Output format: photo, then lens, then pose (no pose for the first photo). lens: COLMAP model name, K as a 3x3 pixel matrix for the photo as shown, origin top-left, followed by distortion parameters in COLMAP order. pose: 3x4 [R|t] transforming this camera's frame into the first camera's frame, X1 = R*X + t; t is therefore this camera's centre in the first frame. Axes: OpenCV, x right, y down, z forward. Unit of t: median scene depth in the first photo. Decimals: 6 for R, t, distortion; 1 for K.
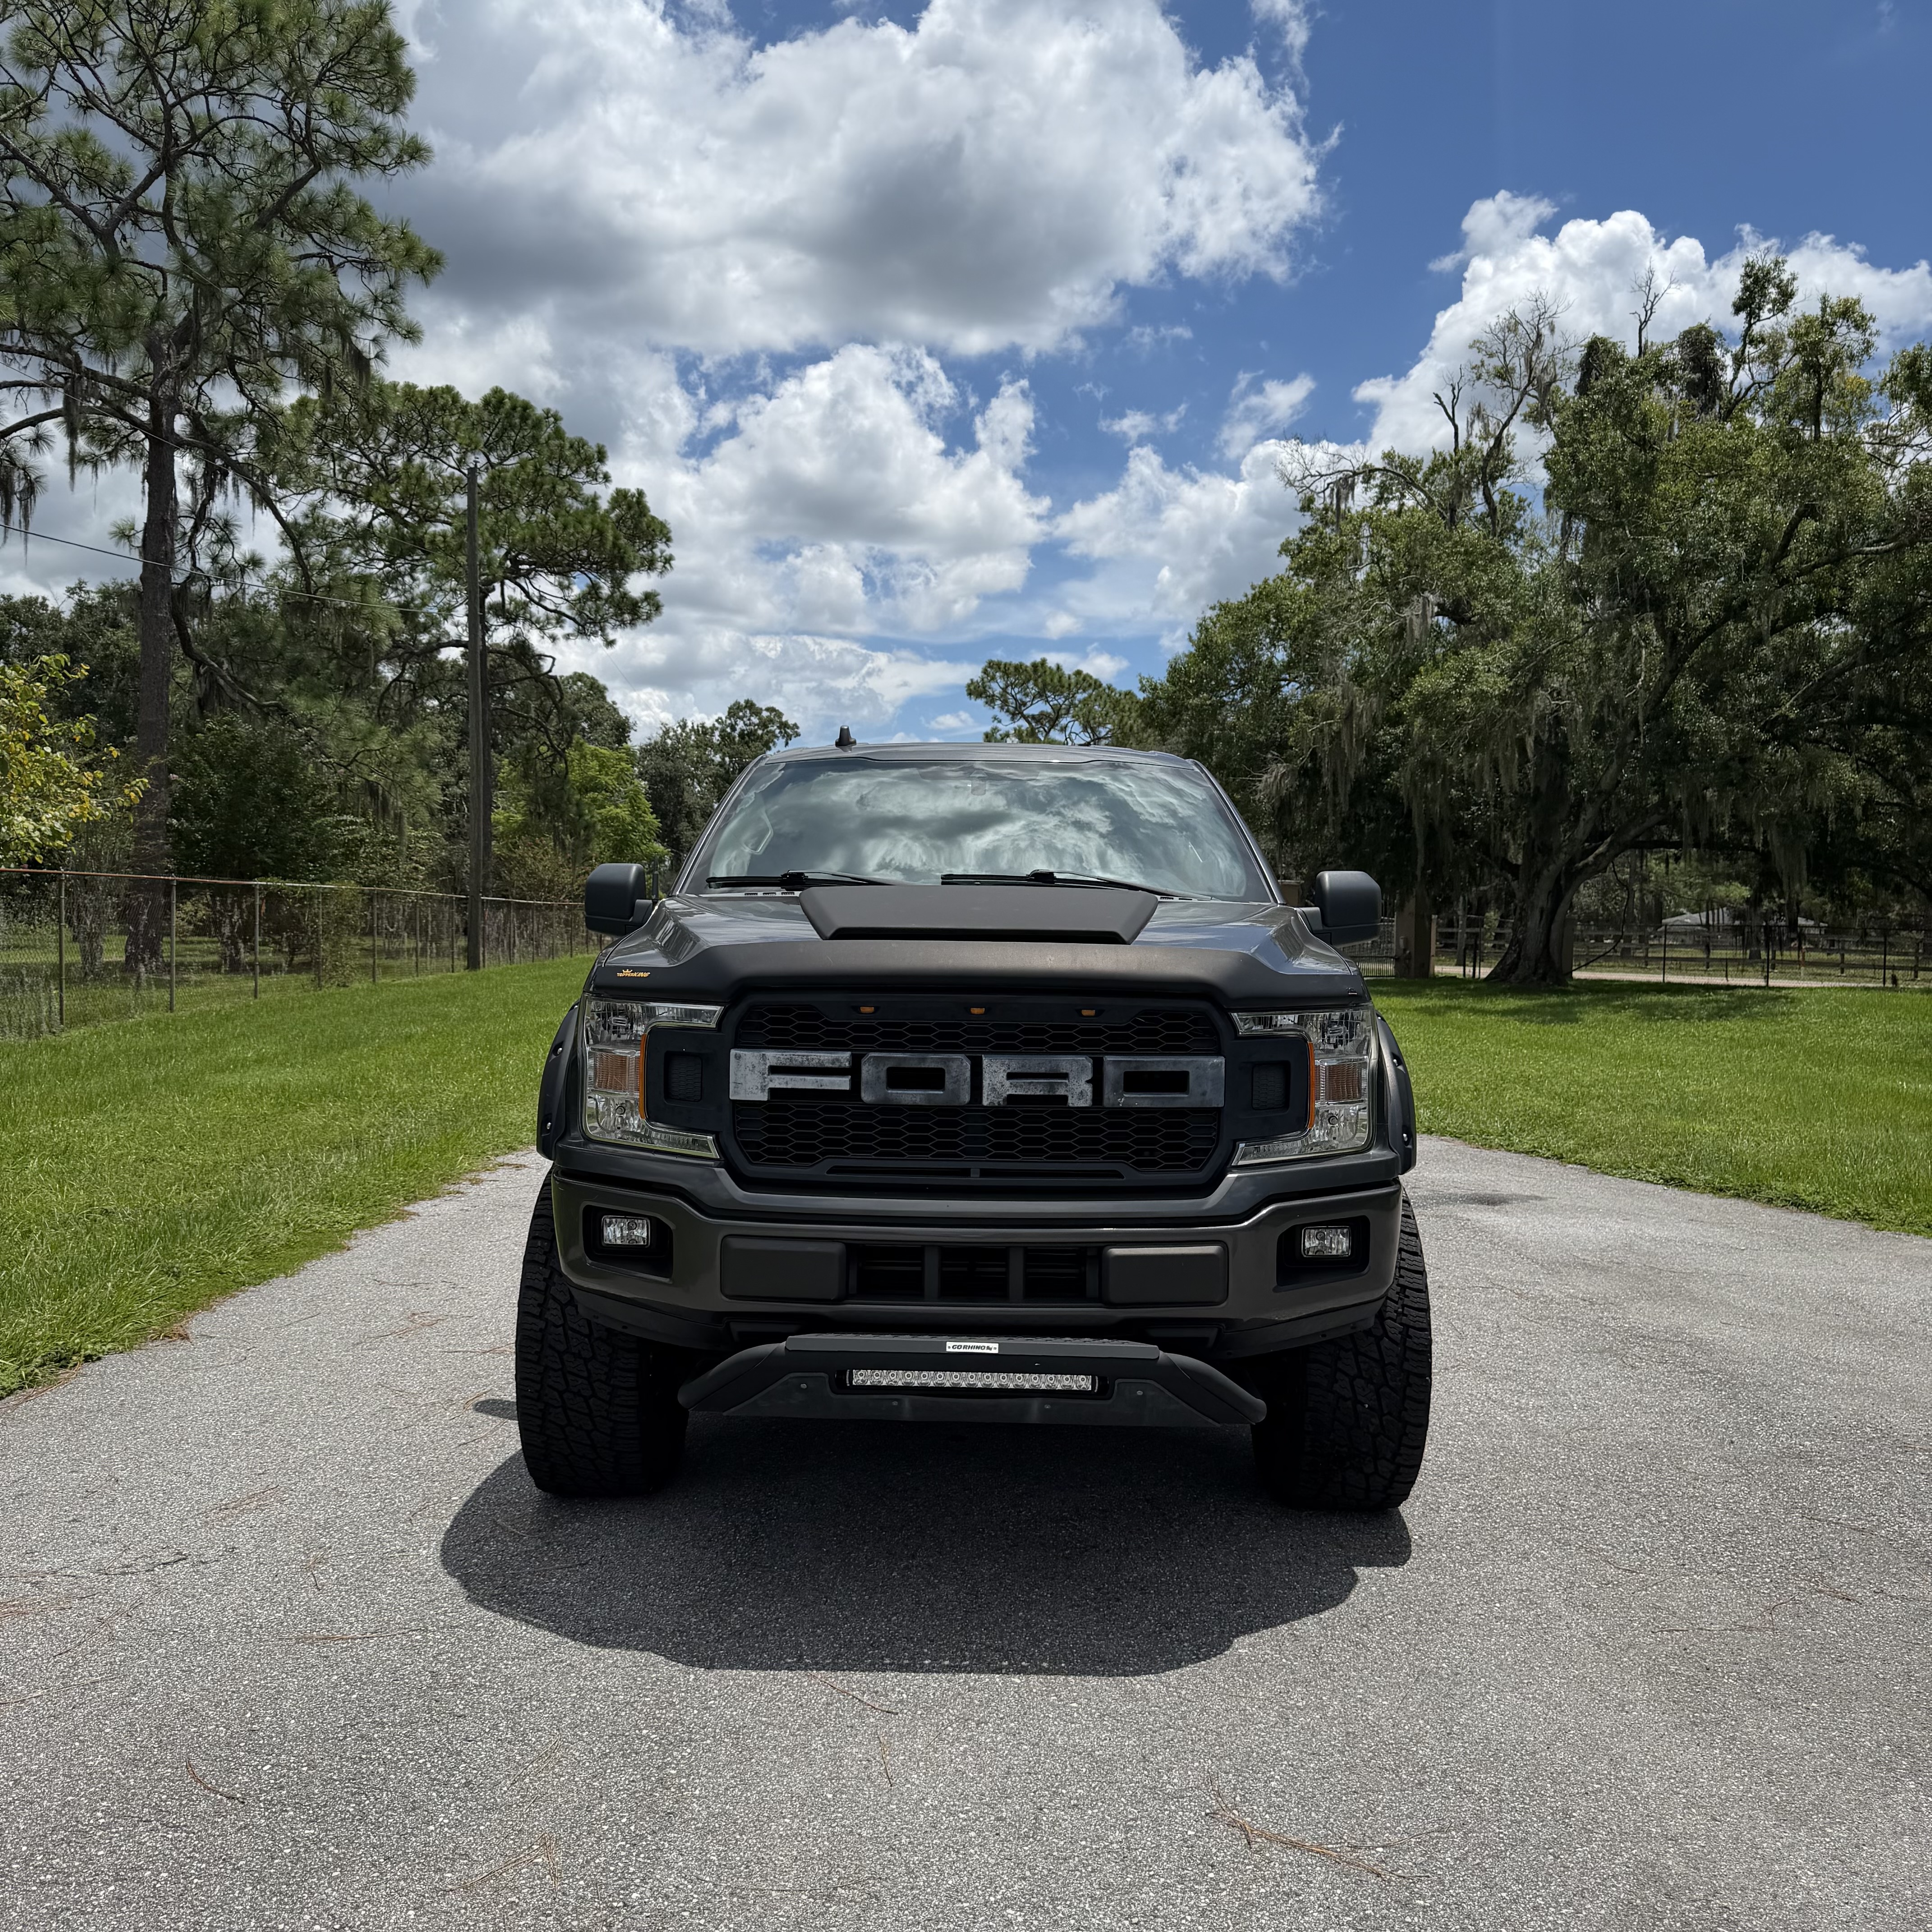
lens RADIAL K [[1807.3, 0, 972.3], [0, 1807.3, 975.7], [0, 0, 1]] dist [-0.004002, 0.000000]
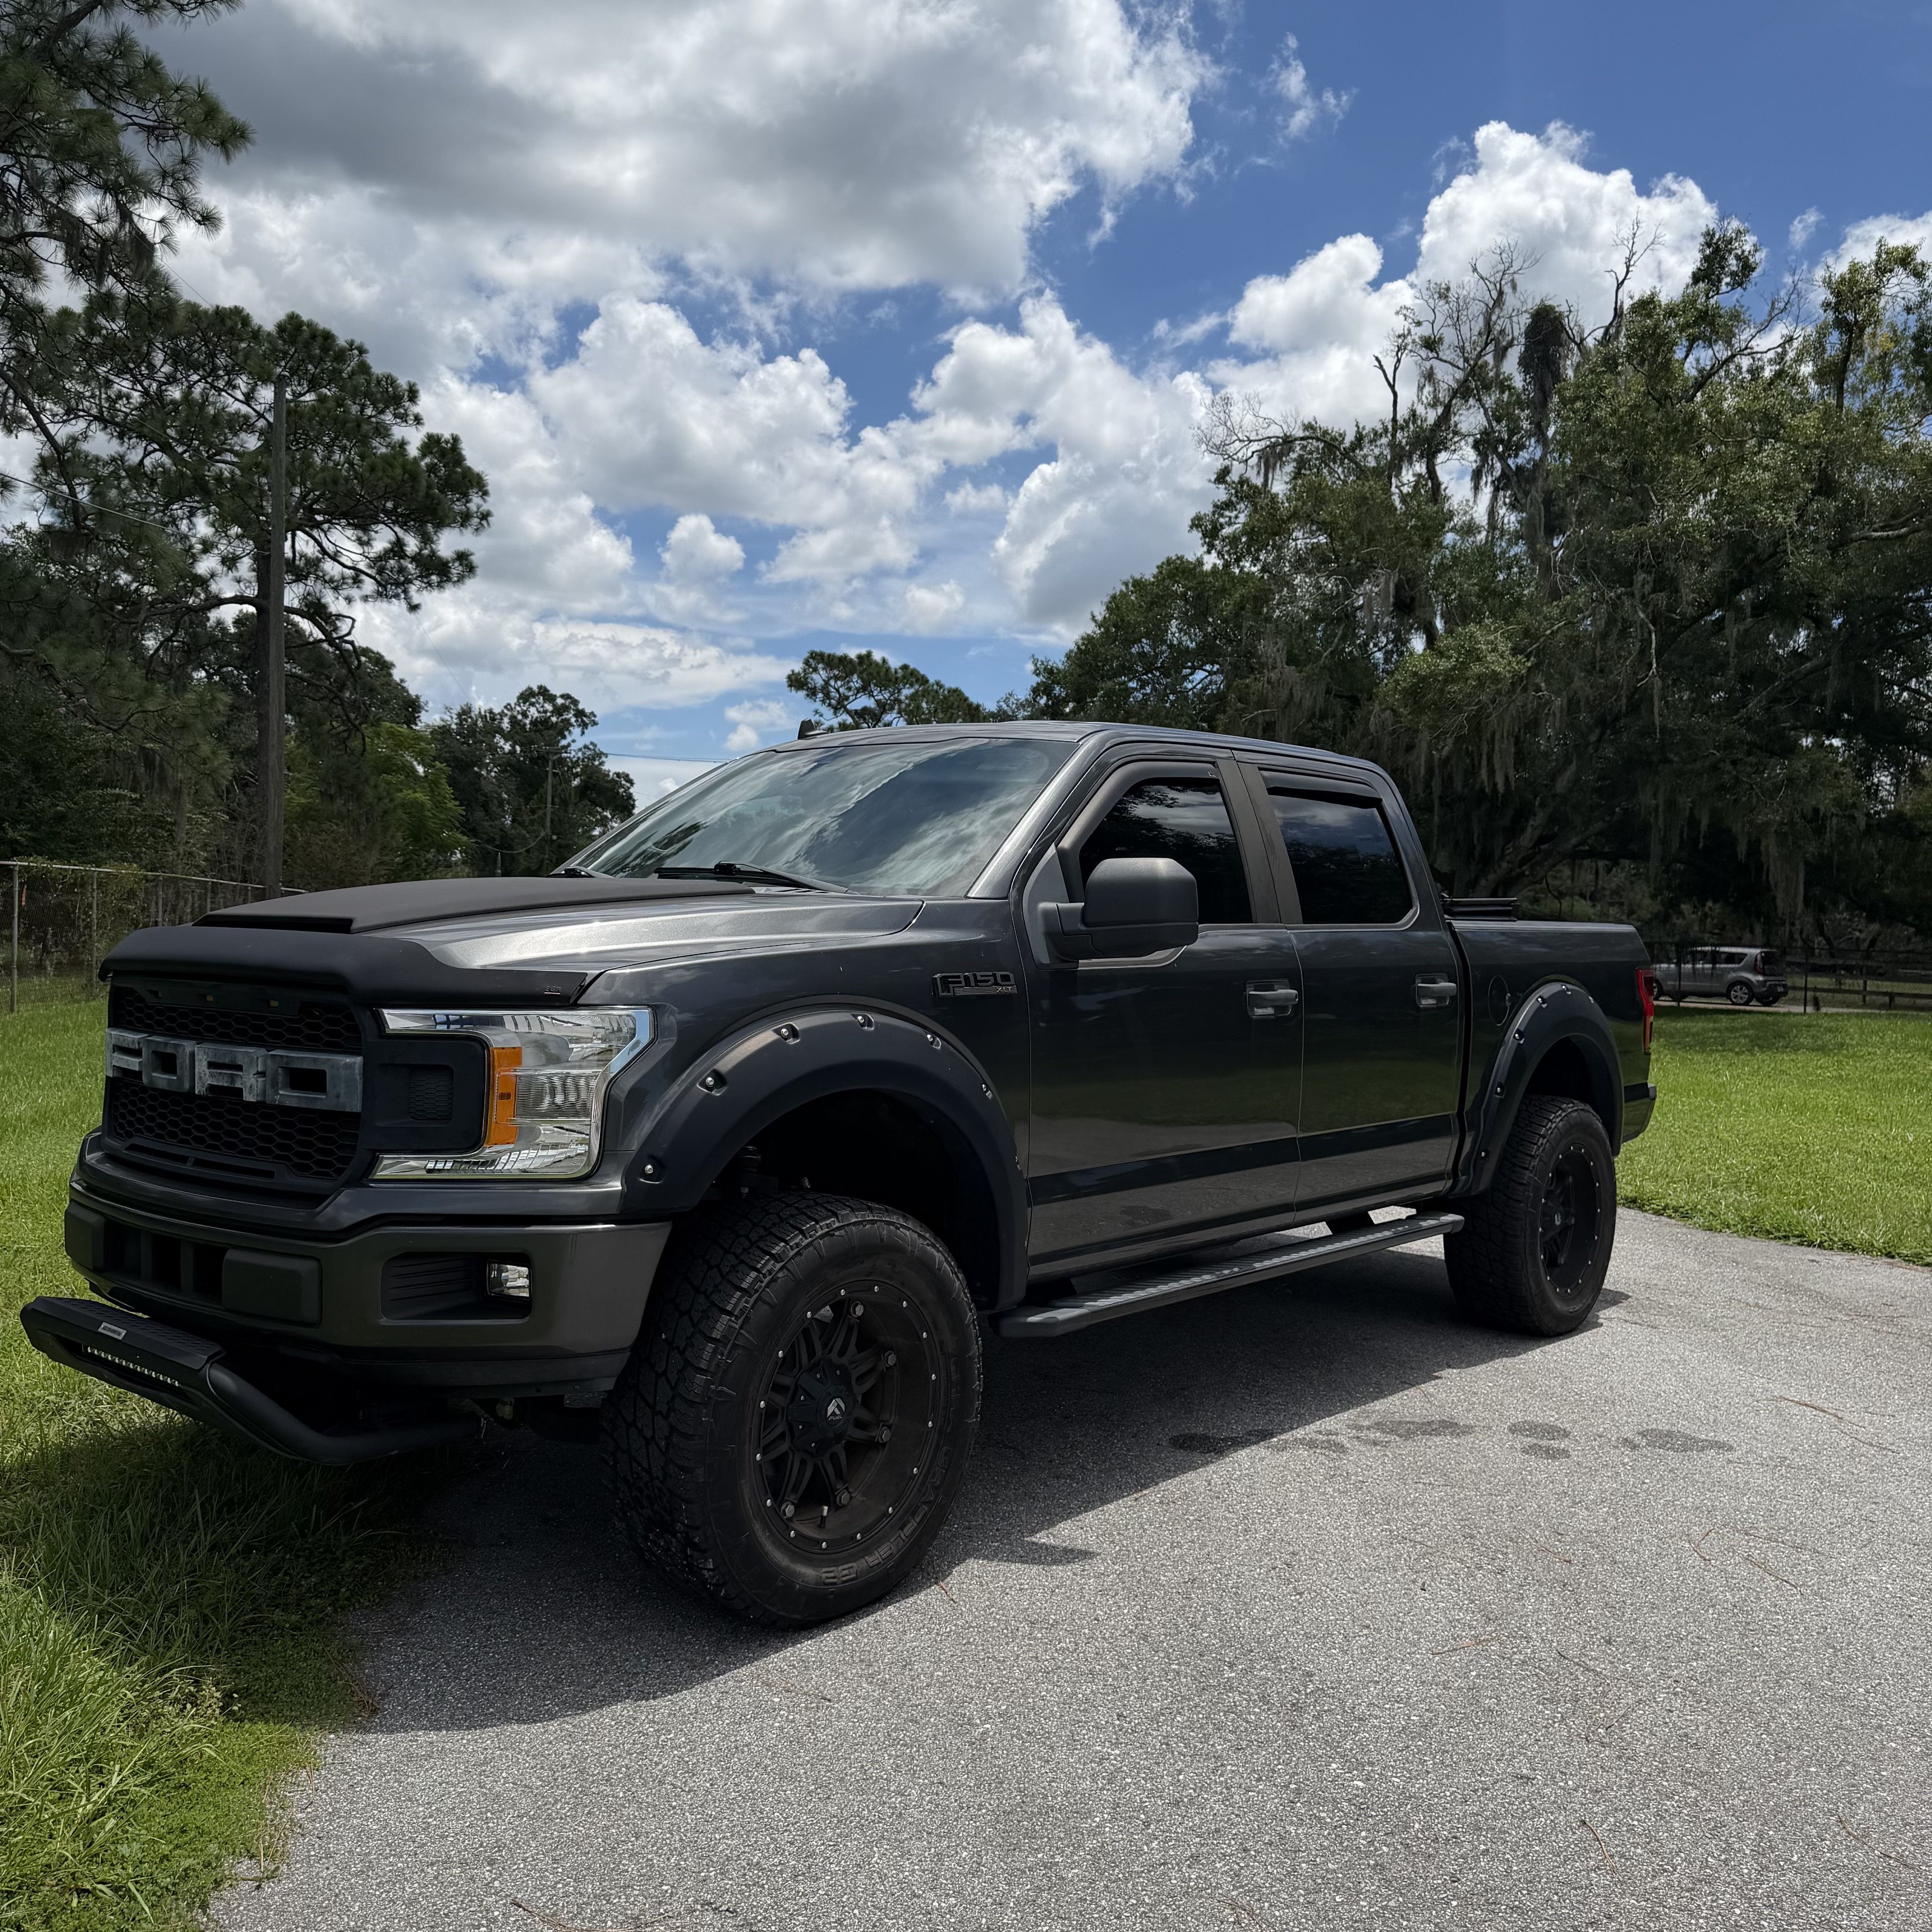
lens RADIAL K [[1807.3, 0, 967.3], [0, 1807.3, 973.8], [0, 0, 1]] dist [-0.004002, 0.000000]
pose [[0.992427, 0.012887, 0.122157, -0.051757], [-0.012546, 0.999915, -0.003563, -0.003516], [-0.122192, 0.002003, 0.992504, 0.109530]]
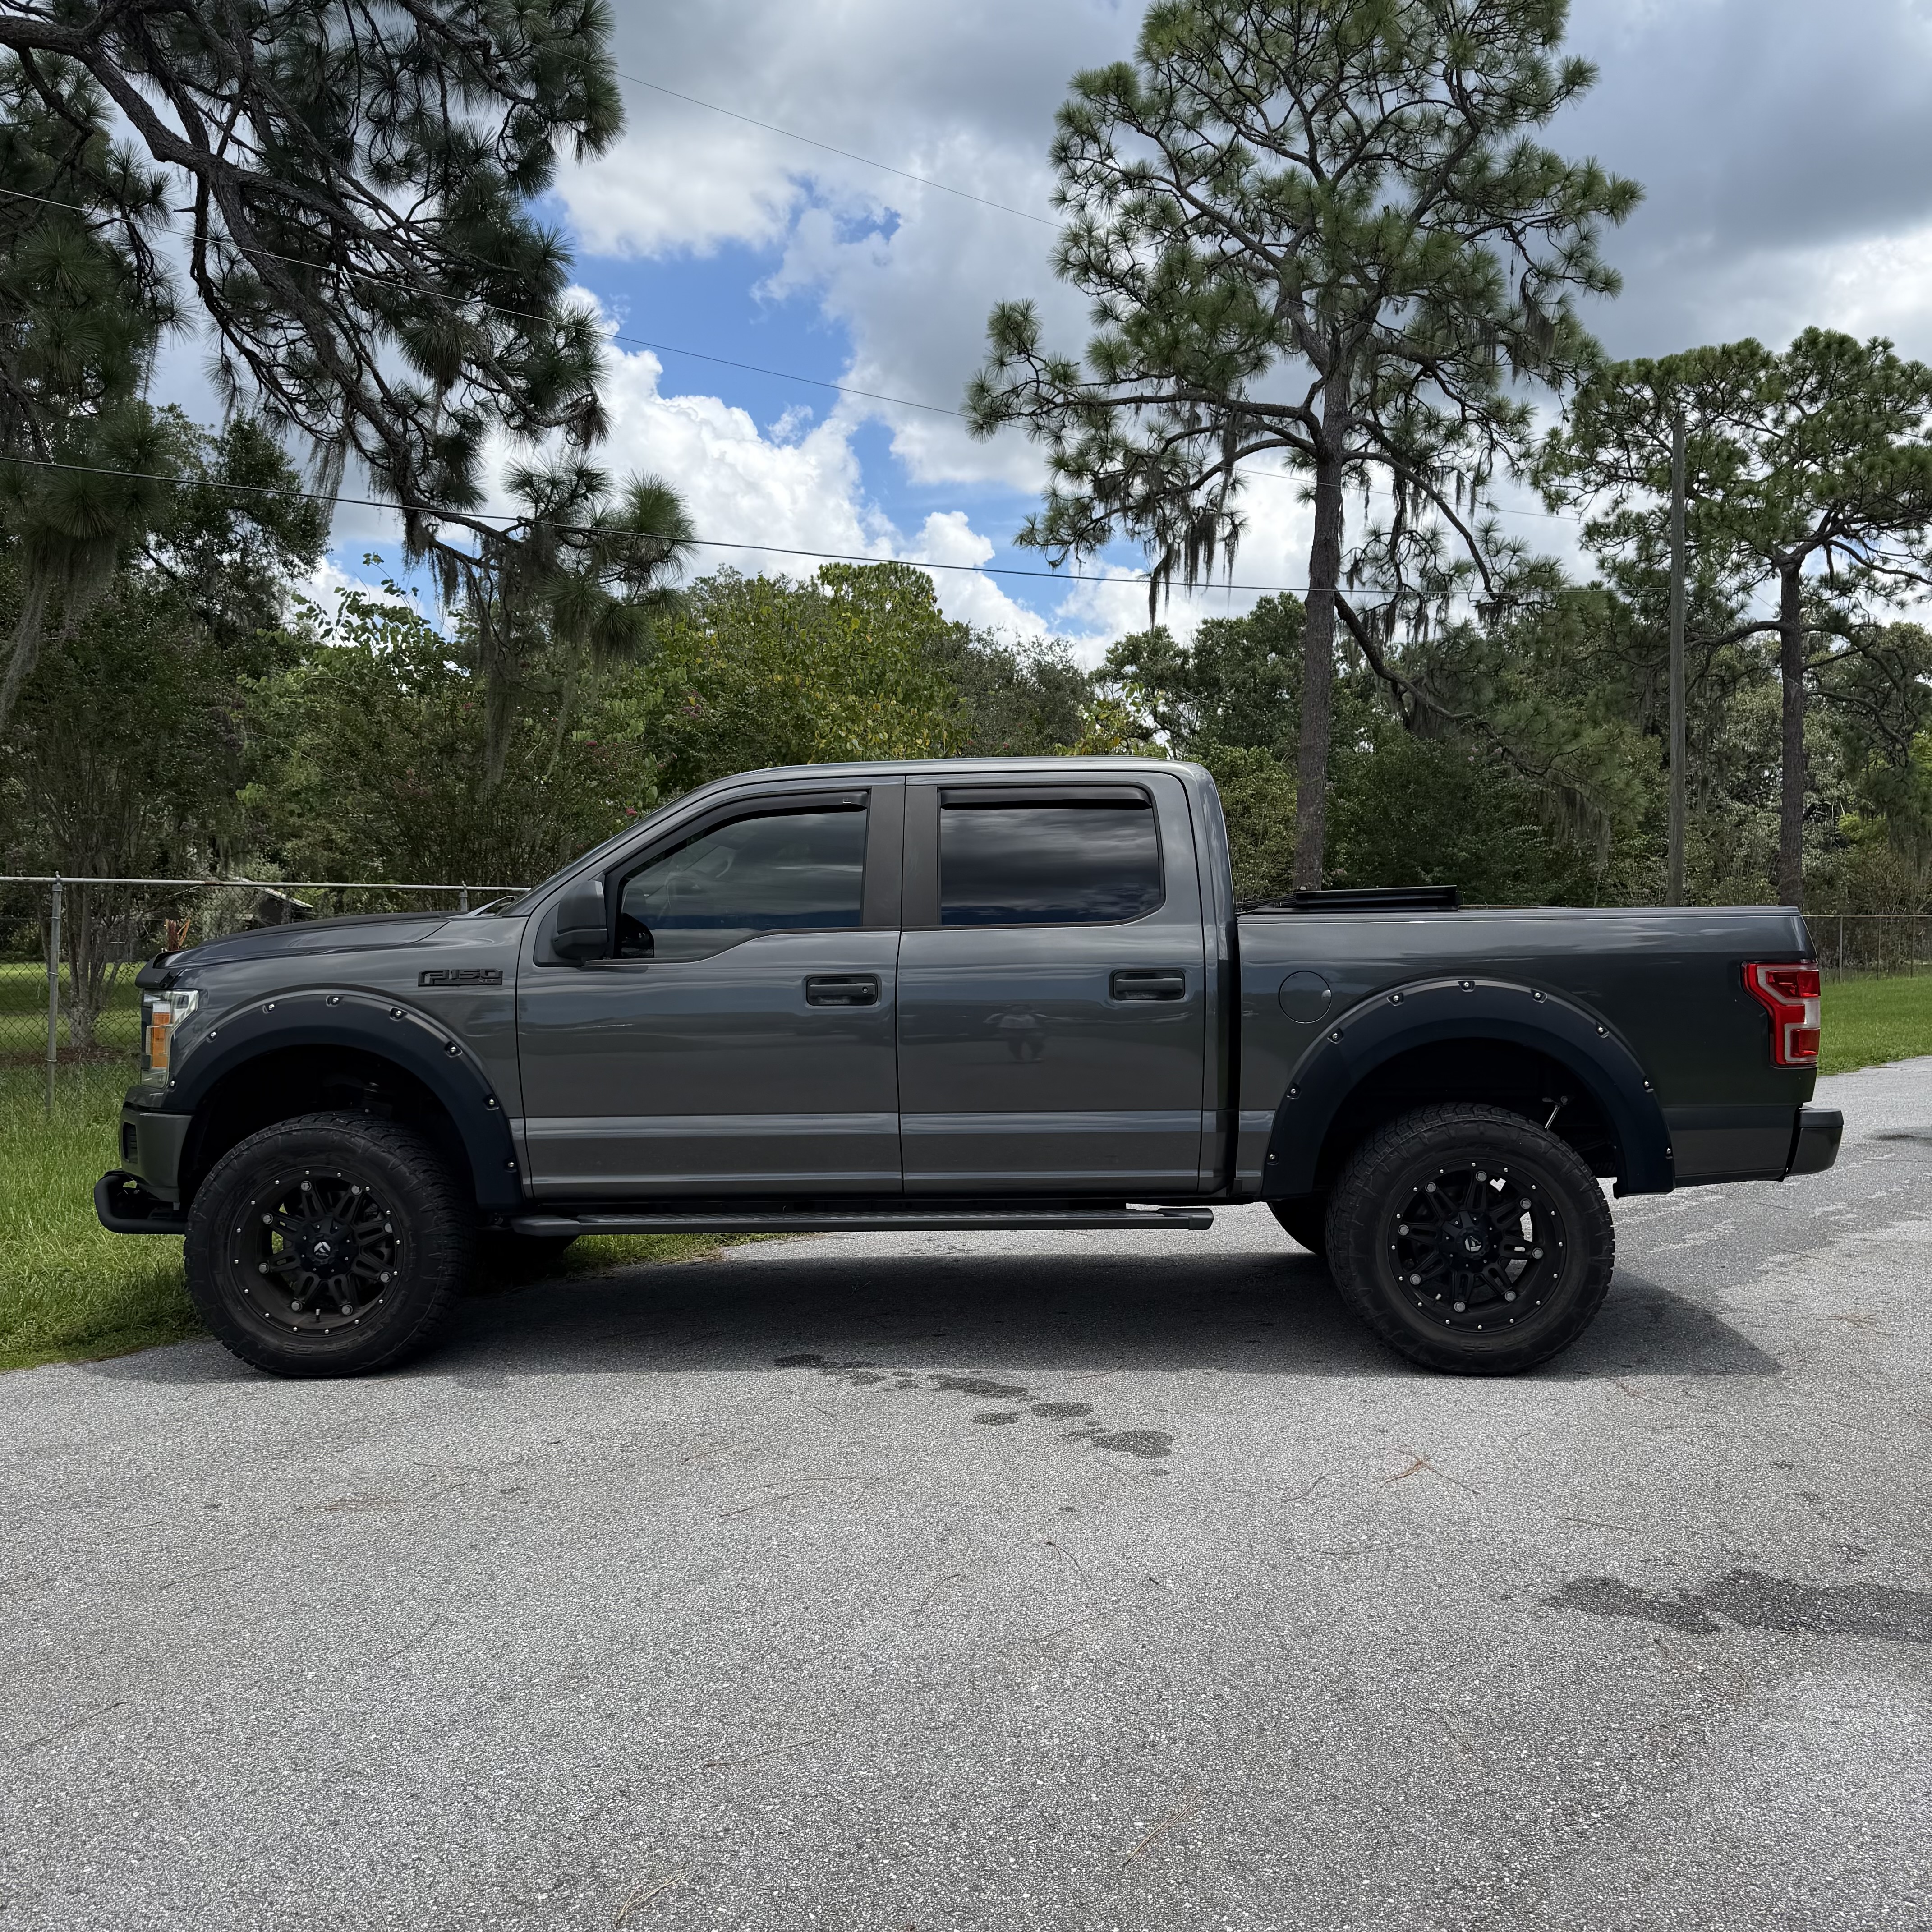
lens RADIAL K [[1807.3, 0, 993.1], [0, 1807.3, 976.4], [0, 0, 1]] dist [-0.004002, 0.000000]
pose [[0.708574, -0.000092, -0.705637, 0.096634], [-0.007798, 0.999938, -0.007961, -0.001844], [0.705594, 0.011143, 0.708529, 0.139789]]
